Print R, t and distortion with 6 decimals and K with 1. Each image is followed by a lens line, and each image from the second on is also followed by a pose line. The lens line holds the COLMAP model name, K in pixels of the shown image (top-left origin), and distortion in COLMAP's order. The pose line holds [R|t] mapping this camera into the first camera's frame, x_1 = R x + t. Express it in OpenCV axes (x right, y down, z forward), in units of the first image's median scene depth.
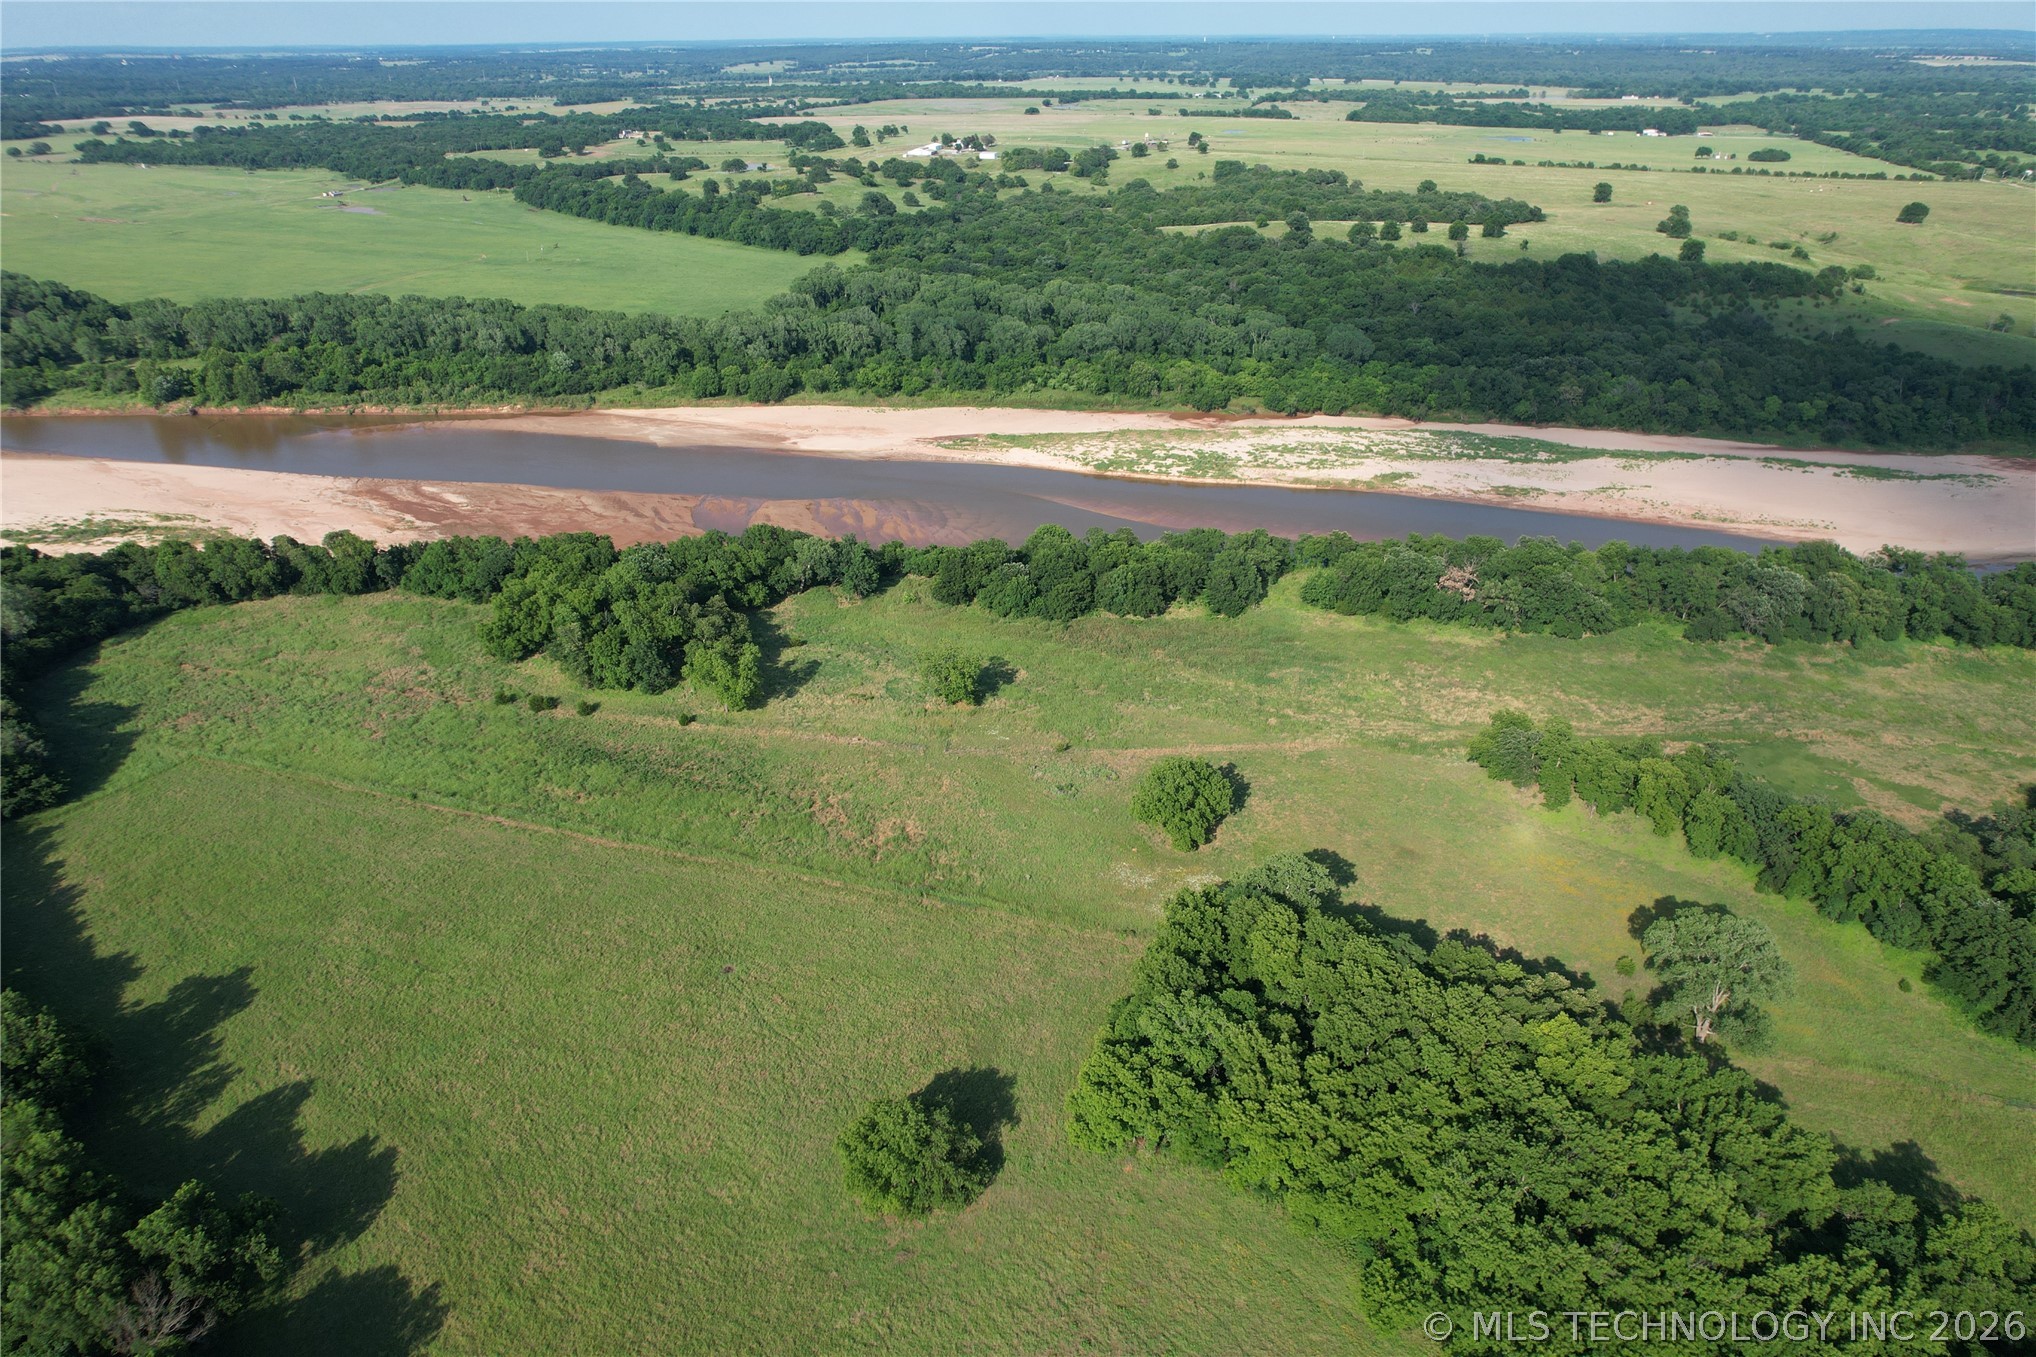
lens RADIAL K [[1309.6, 0, 1010.5], [0, 1309.6, 677.7], [0, 0, 1]] dist [-0.088964, 0.083099]
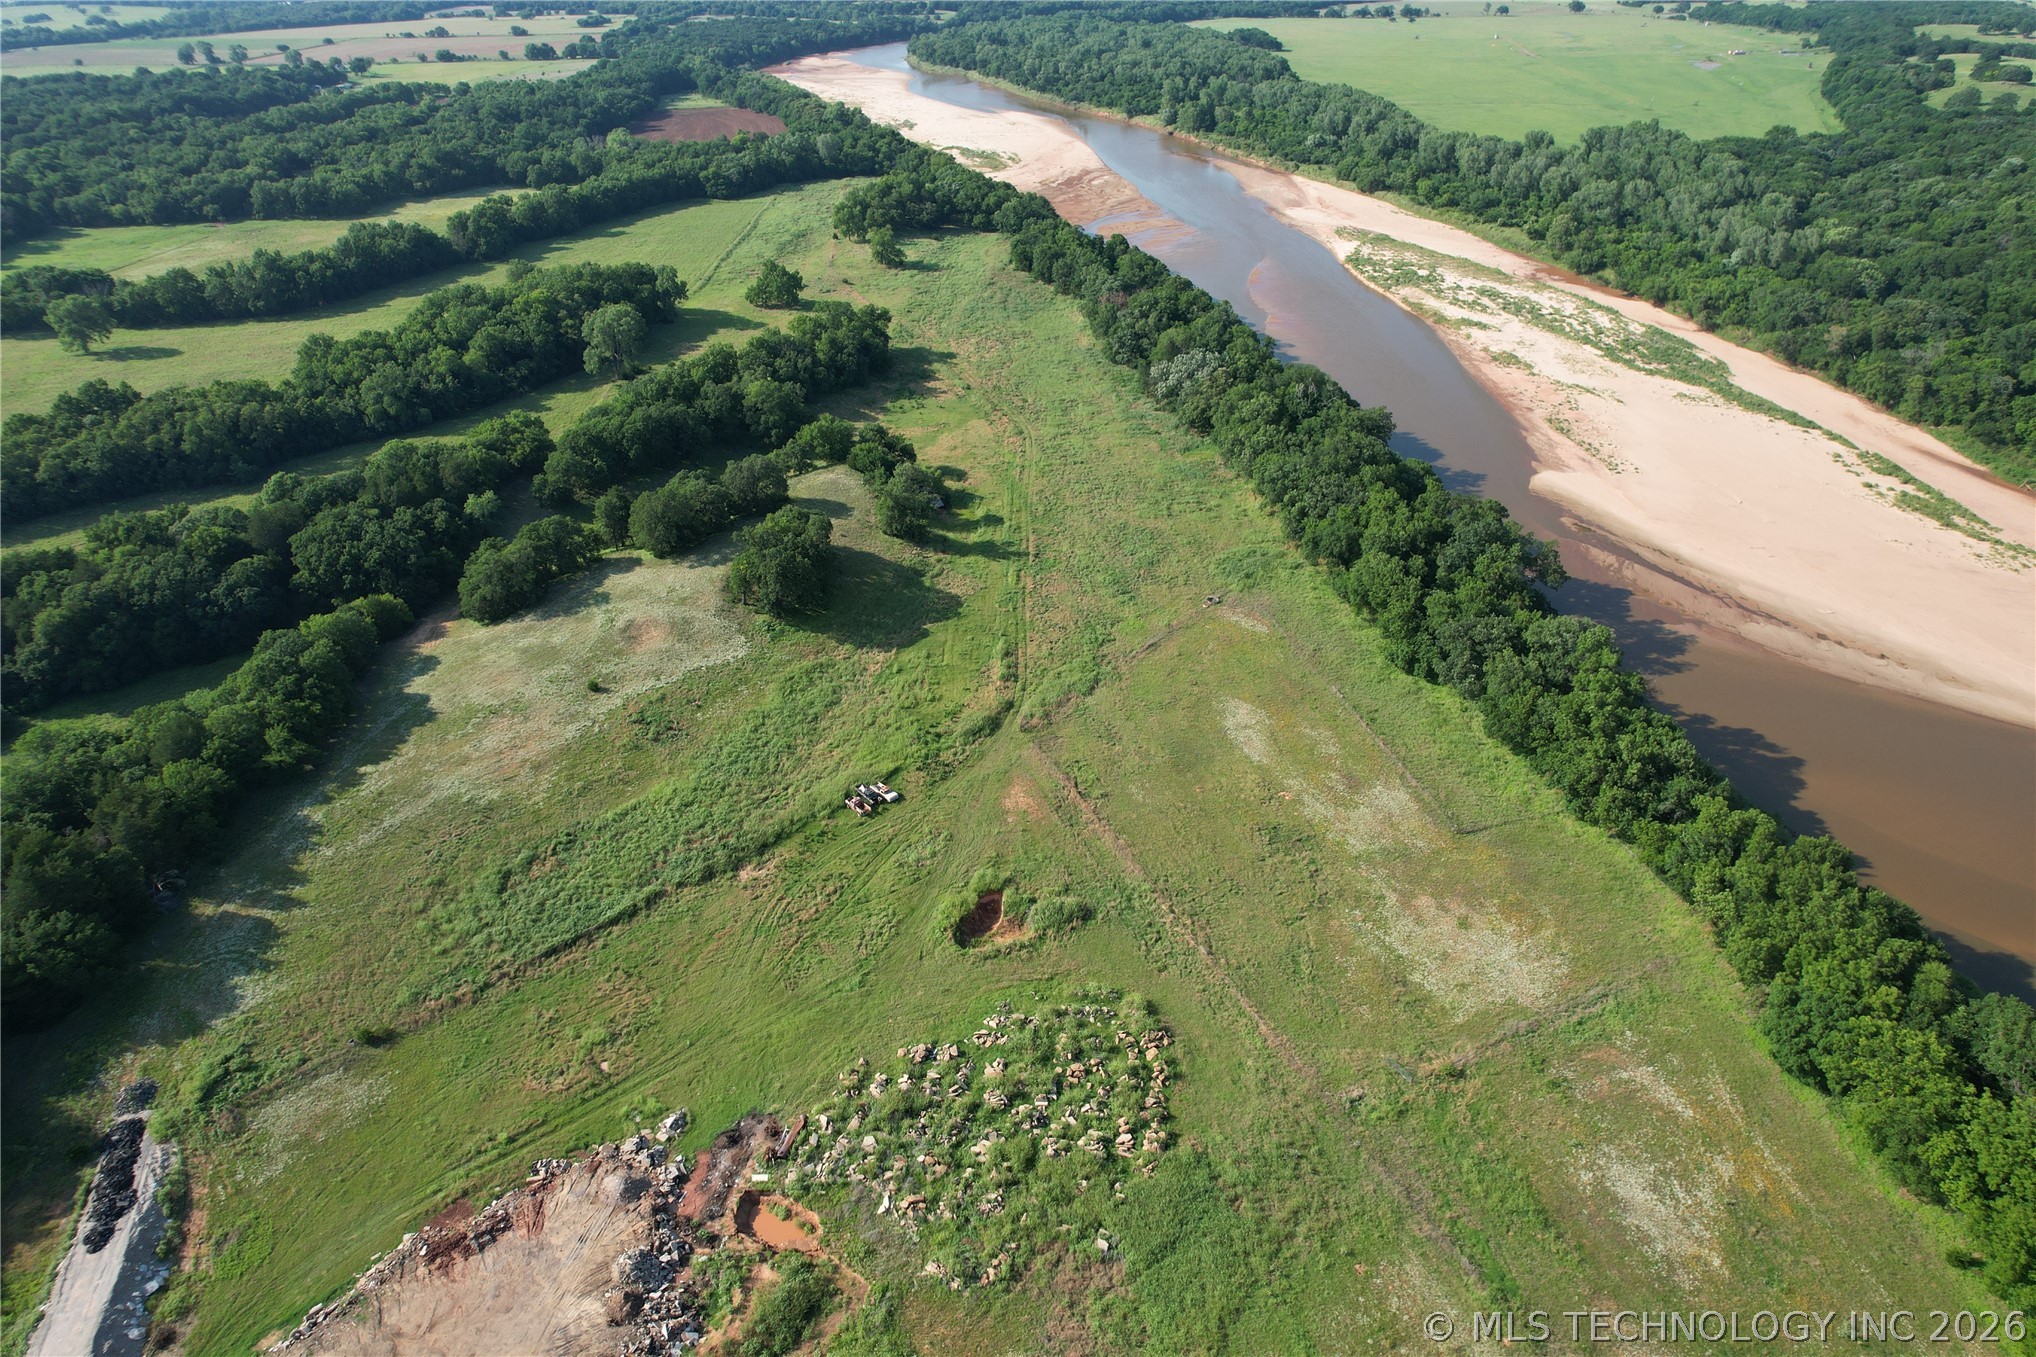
lens RADIAL K [[1299.3, 0, 1011.1], [0, 1299.3, 691.7], [0, 0, 1]] dist [-0.085730, 0.080357]
pose [[0.321118, 0.488276, -0.811462, 0.972300], [-0.418978, 0.841672, 0.340653, -0.090385], [0.849318, 0.230595, 0.474853, 0.260696]]
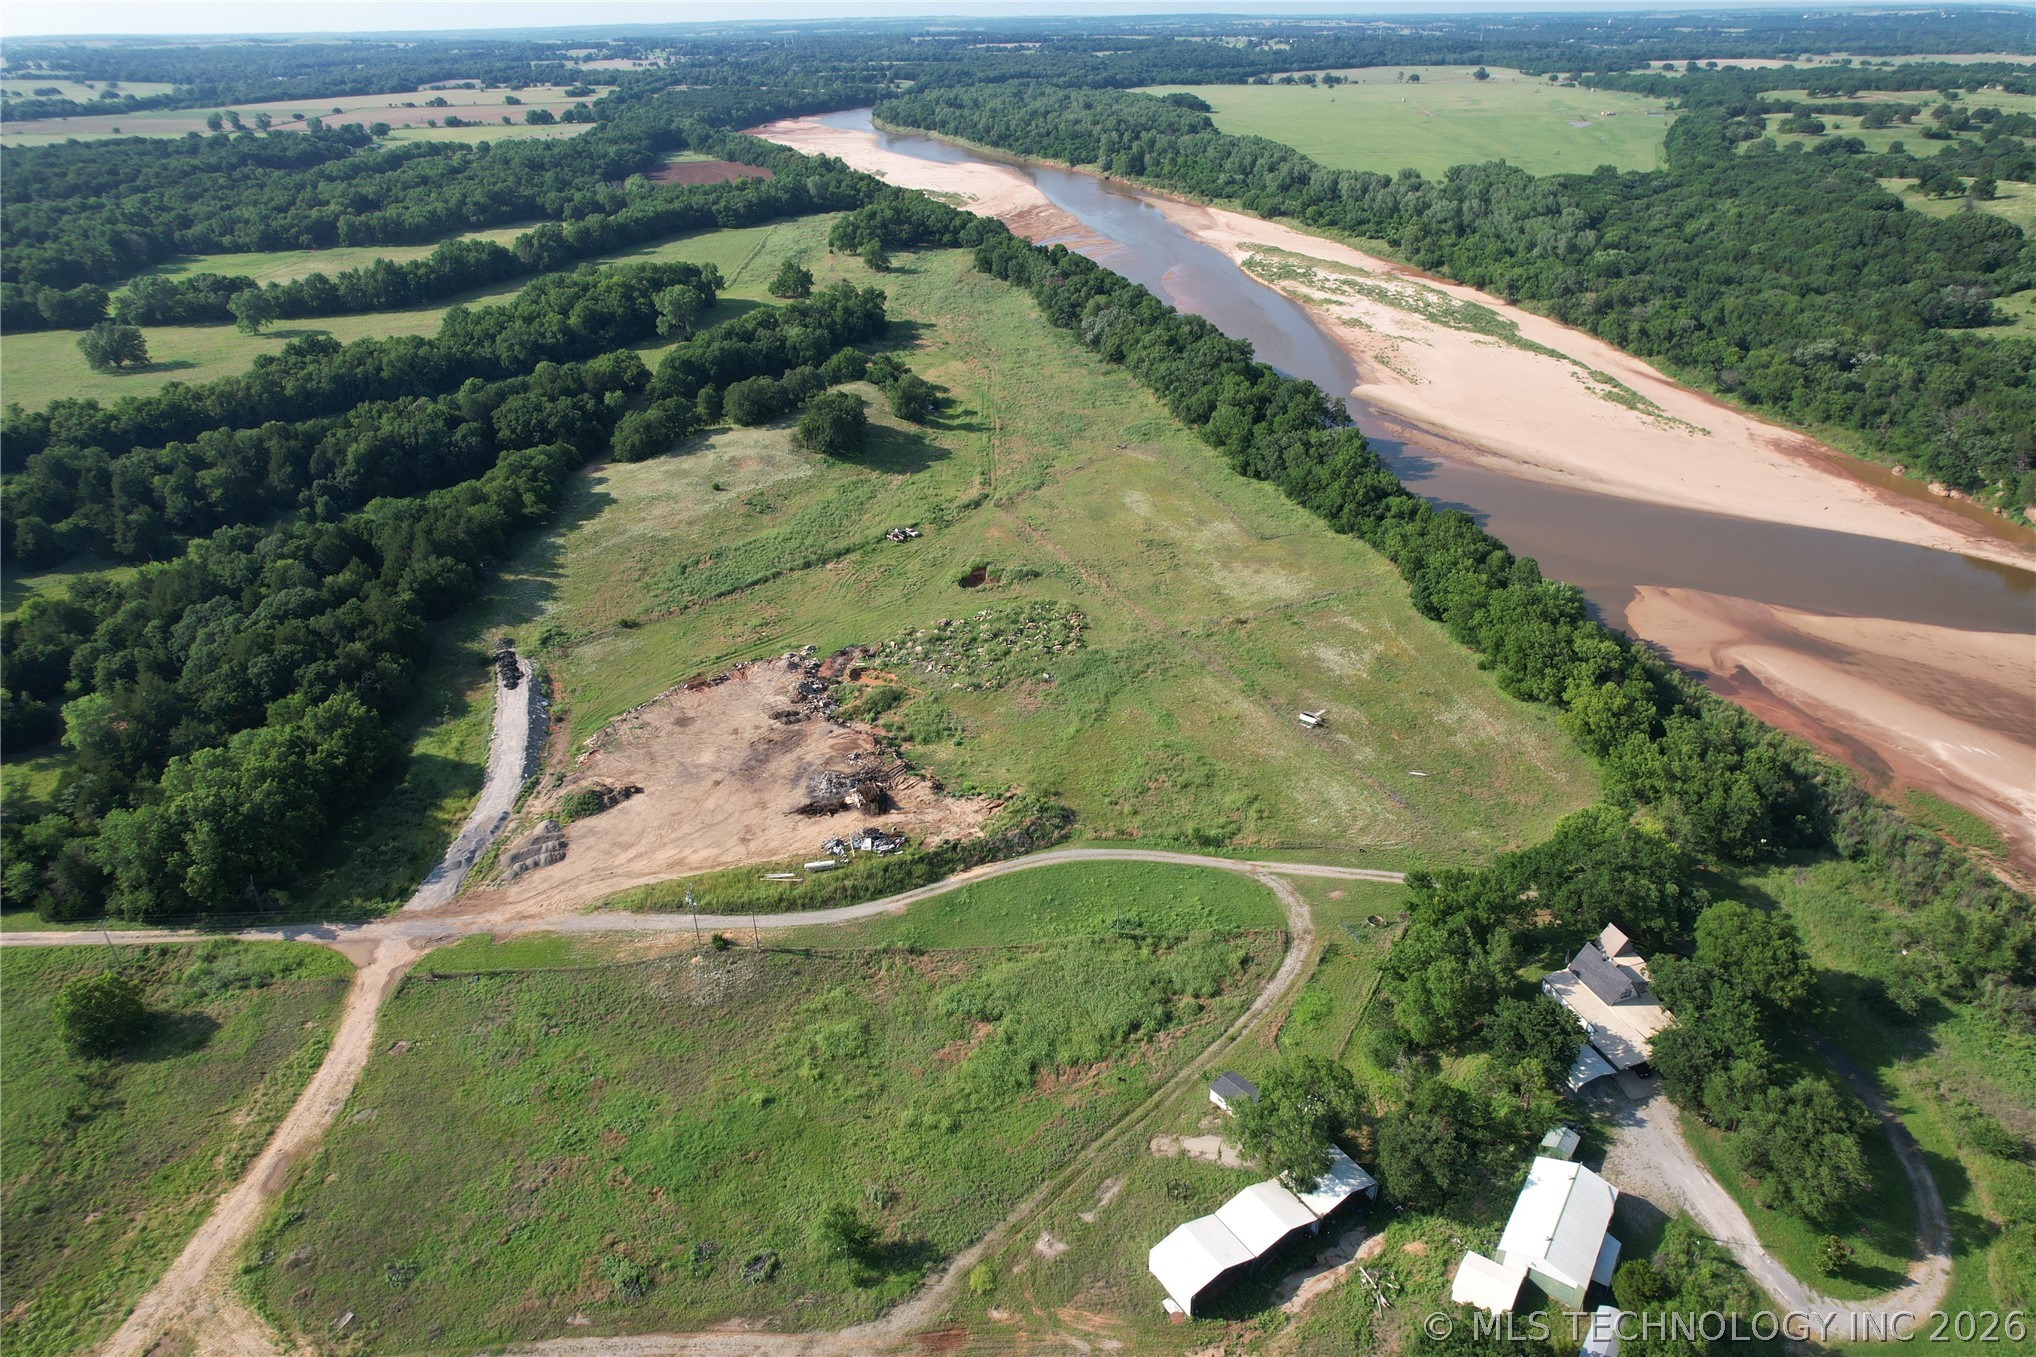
lens RADIAL K [[1299.3, 0, 1011.1], [0, 1299.3, 691.7], [0, 0, 1]] dist [-0.085730, 0.080357]
pose [[0.353889, 0.443623, -0.823384, 1.227018], [-0.411991, 0.864281, 0.288585, -0.049563], [0.839658, 0.237100, 0.488628, 0.173245]]
